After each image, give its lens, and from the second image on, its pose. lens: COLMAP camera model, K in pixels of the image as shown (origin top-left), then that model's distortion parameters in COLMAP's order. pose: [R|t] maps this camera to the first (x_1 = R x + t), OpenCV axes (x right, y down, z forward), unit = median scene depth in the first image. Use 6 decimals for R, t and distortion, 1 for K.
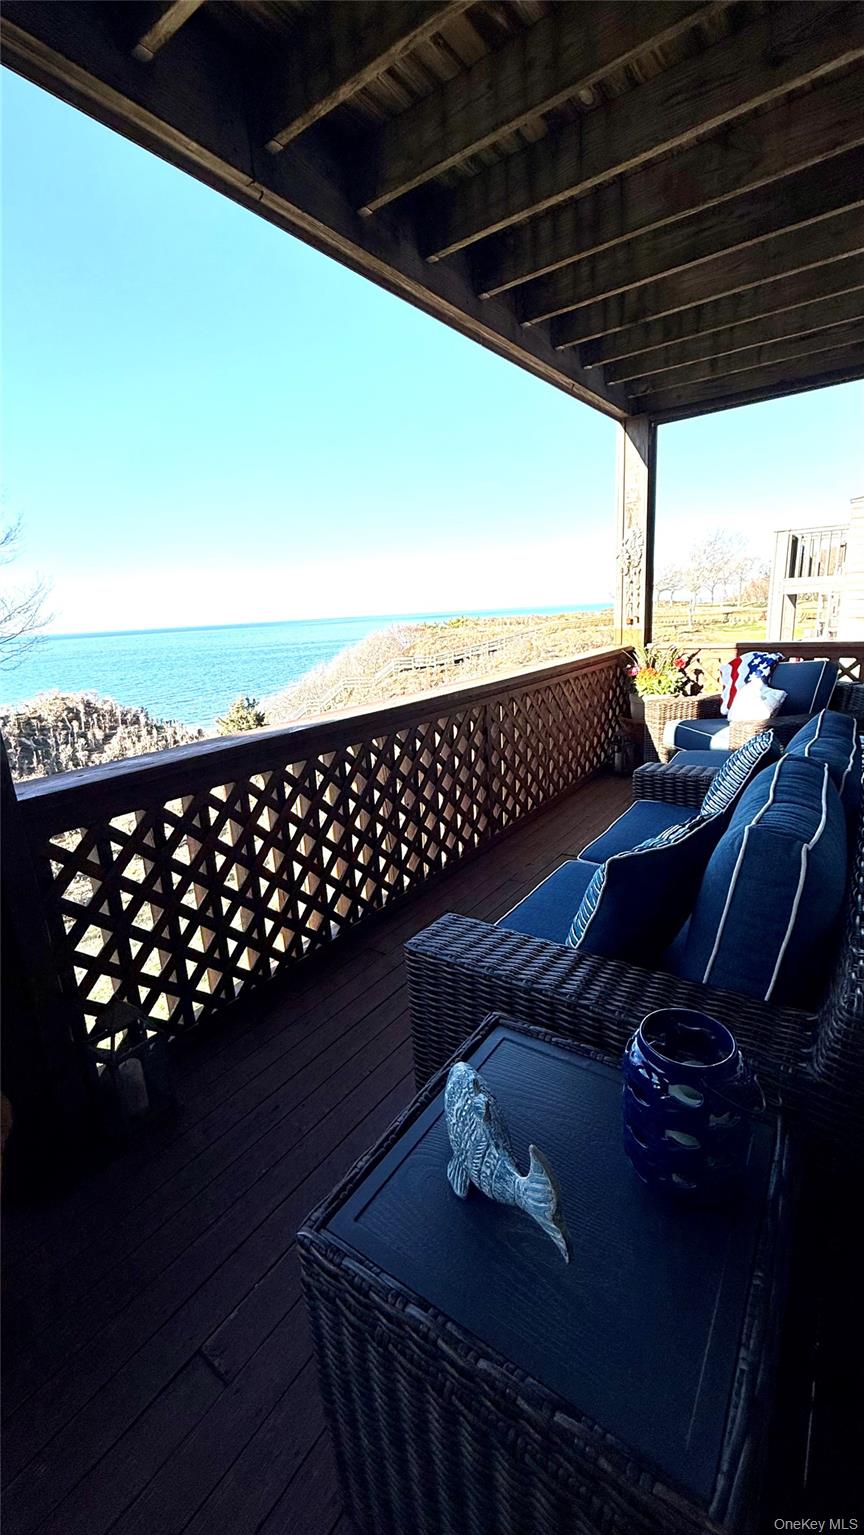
lens RADIAL K [[604.2, 0, 434.9], [0, 604.2, 762.4], [0, 0, 1]] dist [-0.001091, 0.000048]
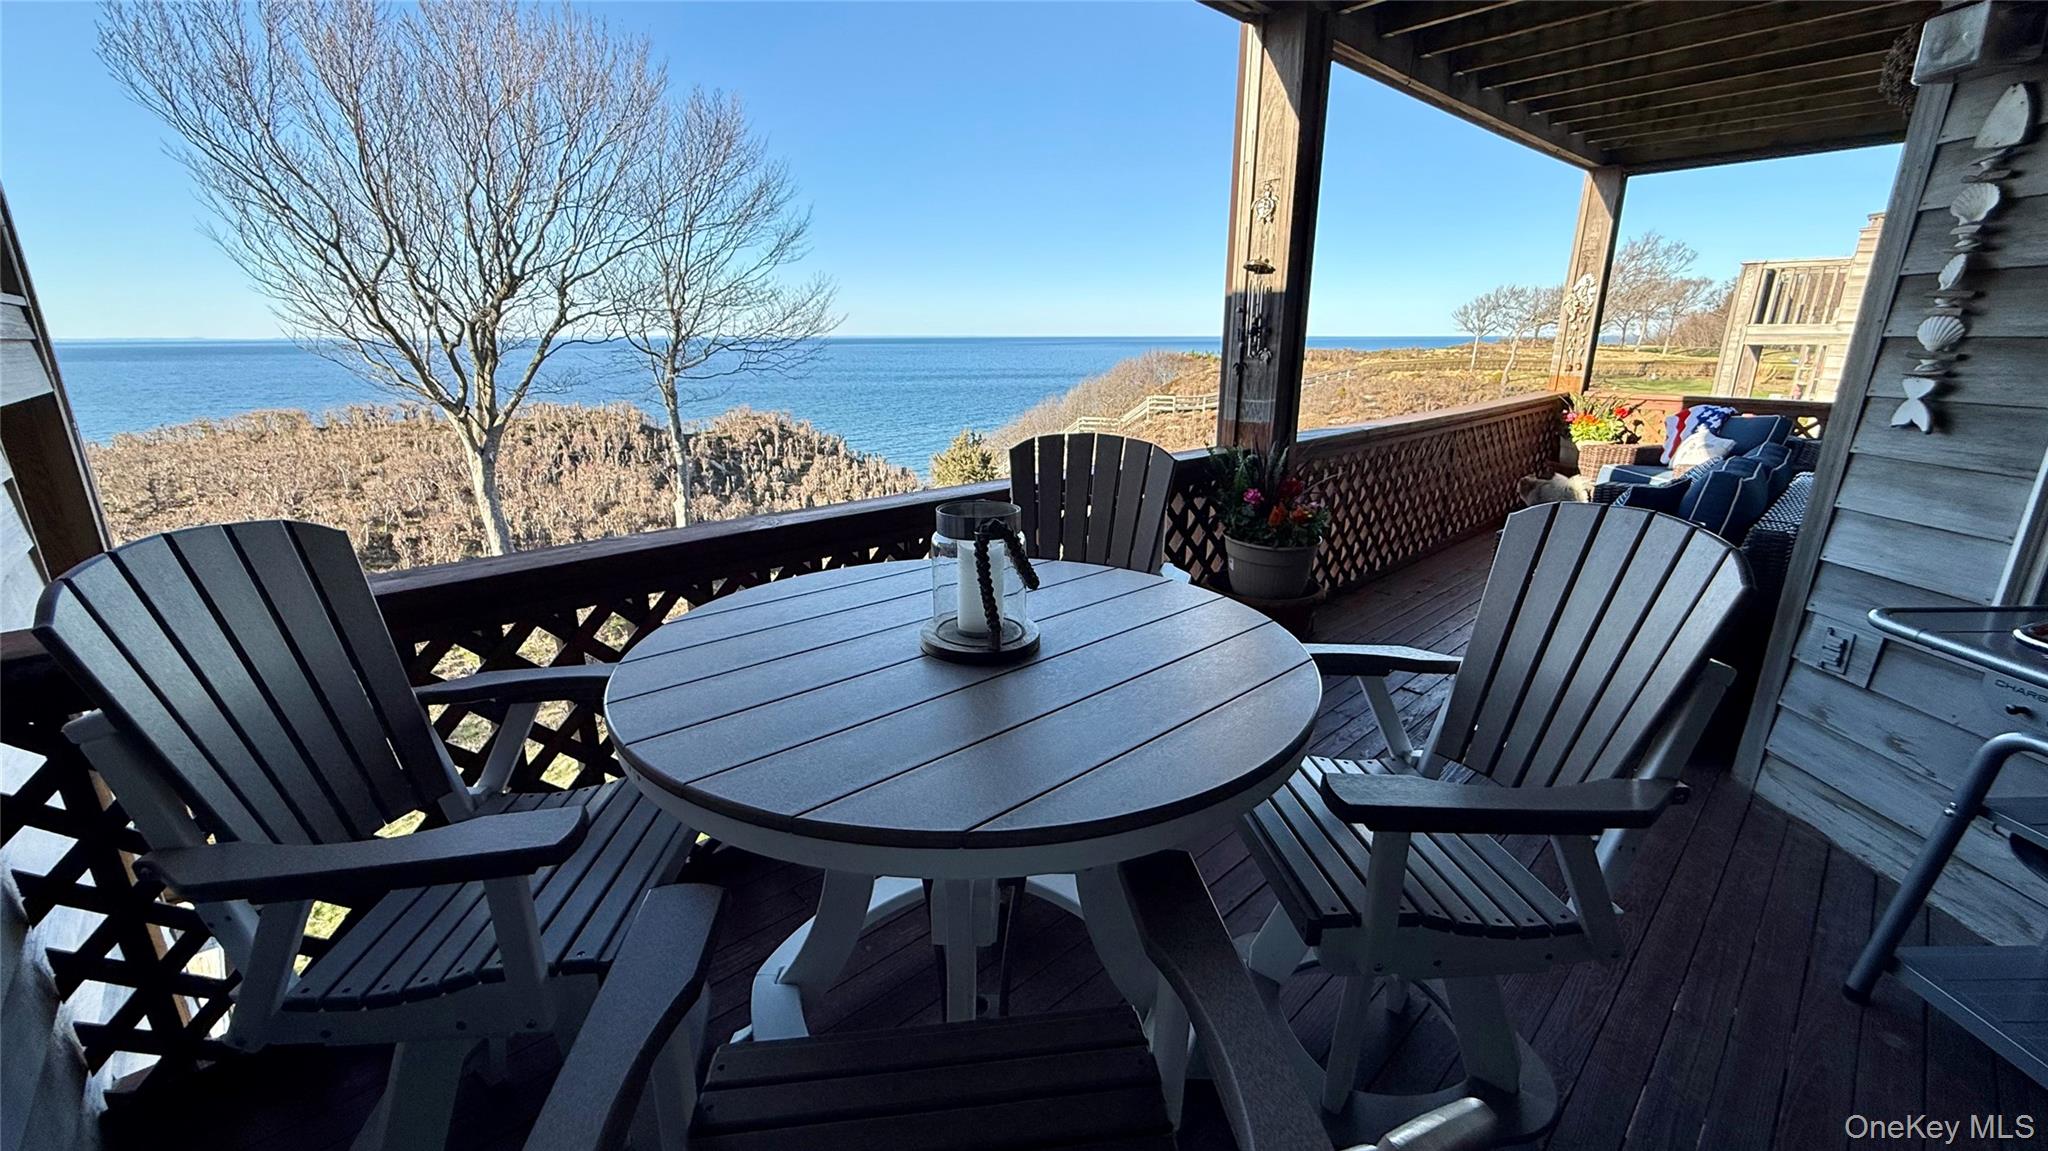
lens RADIAL K [[806.2, 0, 1021.9], [0, 806.2, 577.4], [0, 0, 1]] dist [-0.001091, 0.000048]
pose [[0.978571, 0.106284, -0.176356, -0.120707], [-0.097010, 0.993447, 0.060429, 0.049468], [0.181623, -0.042026, 0.982470, -0.205213]]
